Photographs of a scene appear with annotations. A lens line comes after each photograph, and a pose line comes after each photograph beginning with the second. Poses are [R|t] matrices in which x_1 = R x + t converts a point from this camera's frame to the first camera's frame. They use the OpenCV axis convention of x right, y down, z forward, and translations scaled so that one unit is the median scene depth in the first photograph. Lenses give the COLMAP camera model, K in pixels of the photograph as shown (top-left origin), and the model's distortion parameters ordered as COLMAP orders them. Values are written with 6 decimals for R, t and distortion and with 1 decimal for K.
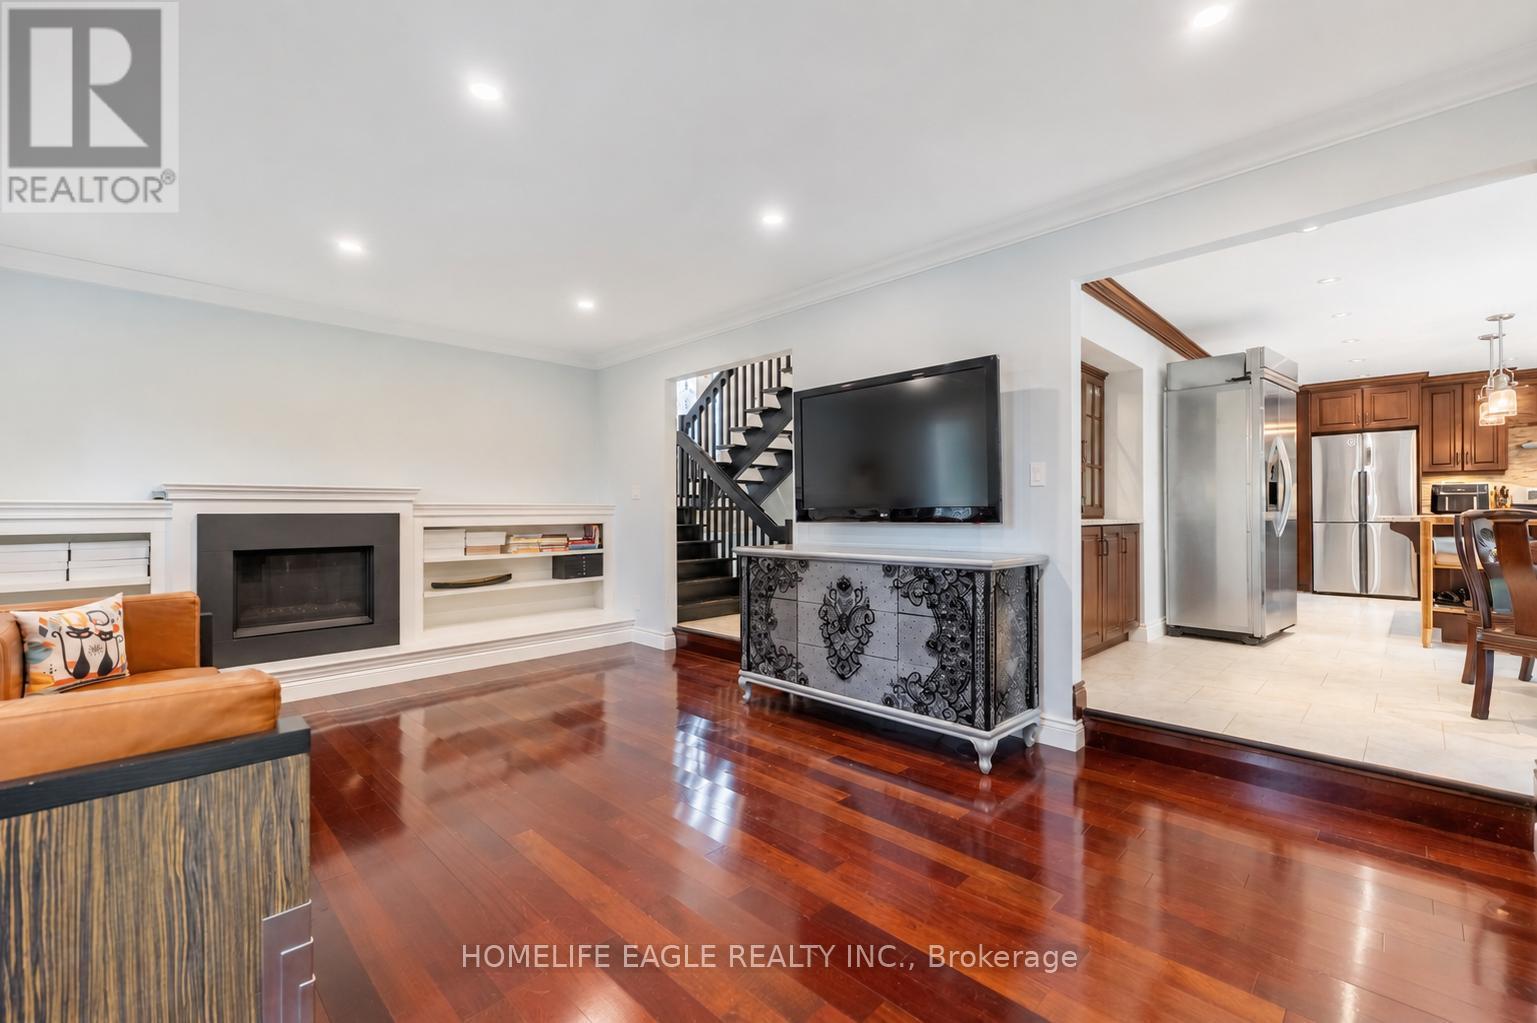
lens RADIAL K [[647.3, 0, 765.7], [0, 647.3, 510.5], [0, 0, 1]] dist [0.007238, -0.000077]
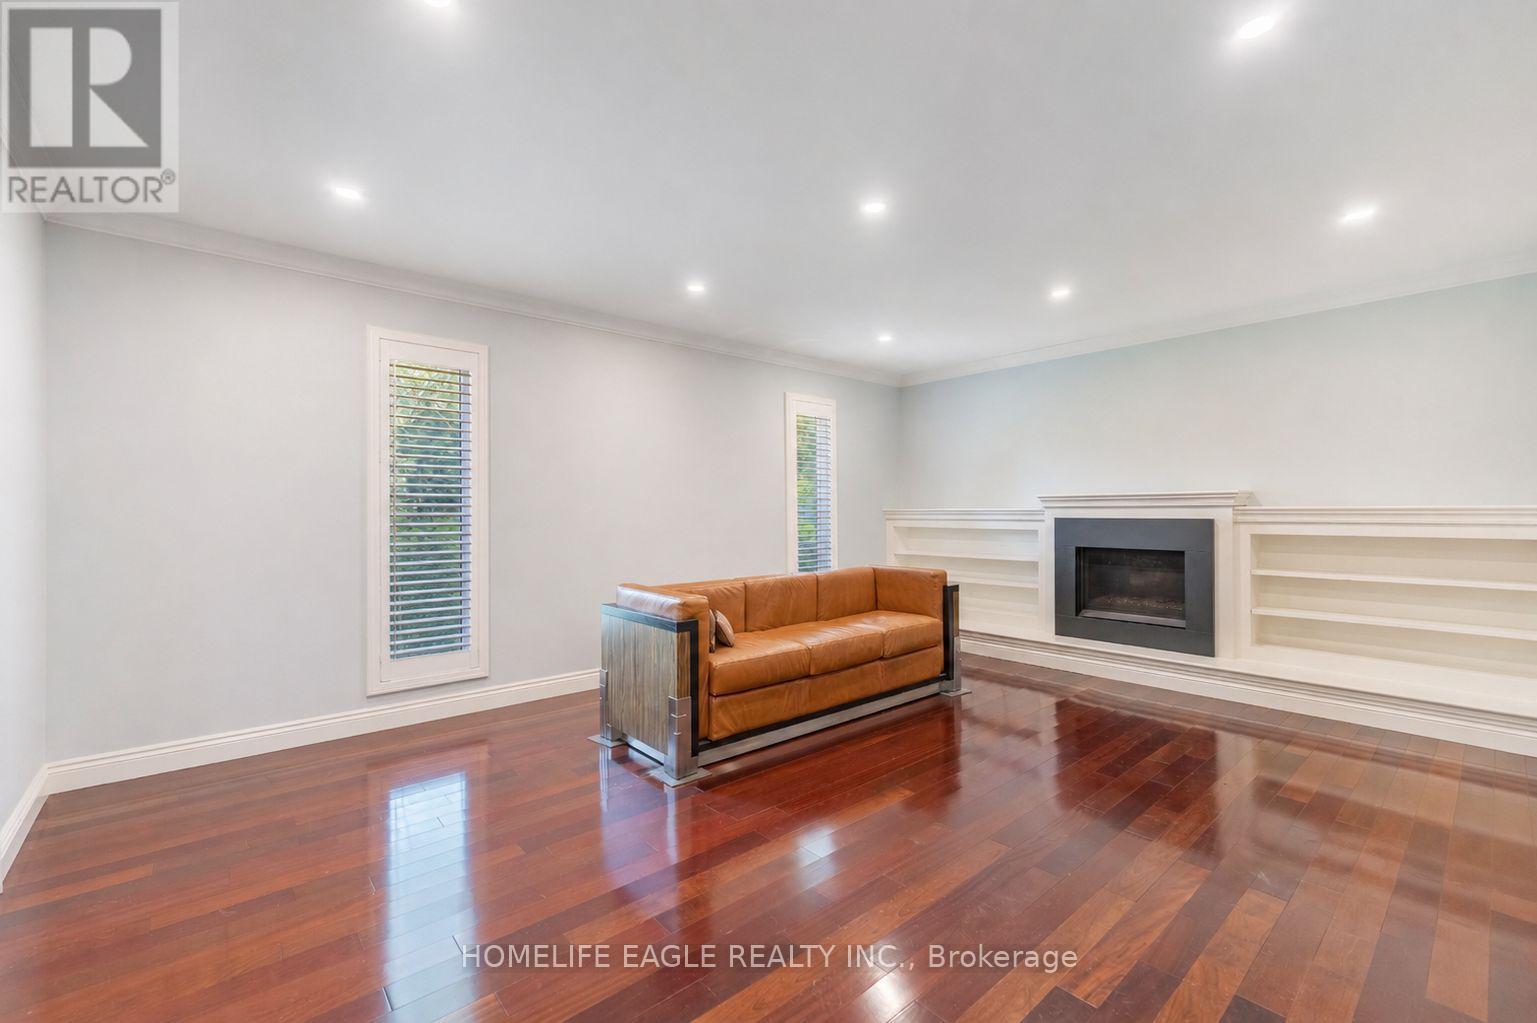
lens RADIAL K [[647.3, 0, 765.2], [0, 647.3, 511.4], [0, 0, 1]] dist [0.007238, -0.000077]
pose [[-0.067726, -0.003047, -0.997699, 0.420575], [-0.003998, 0.999988, -0.002783, -0.001503], [0.997696, 0.003800, -0.067738, 0.405902]]
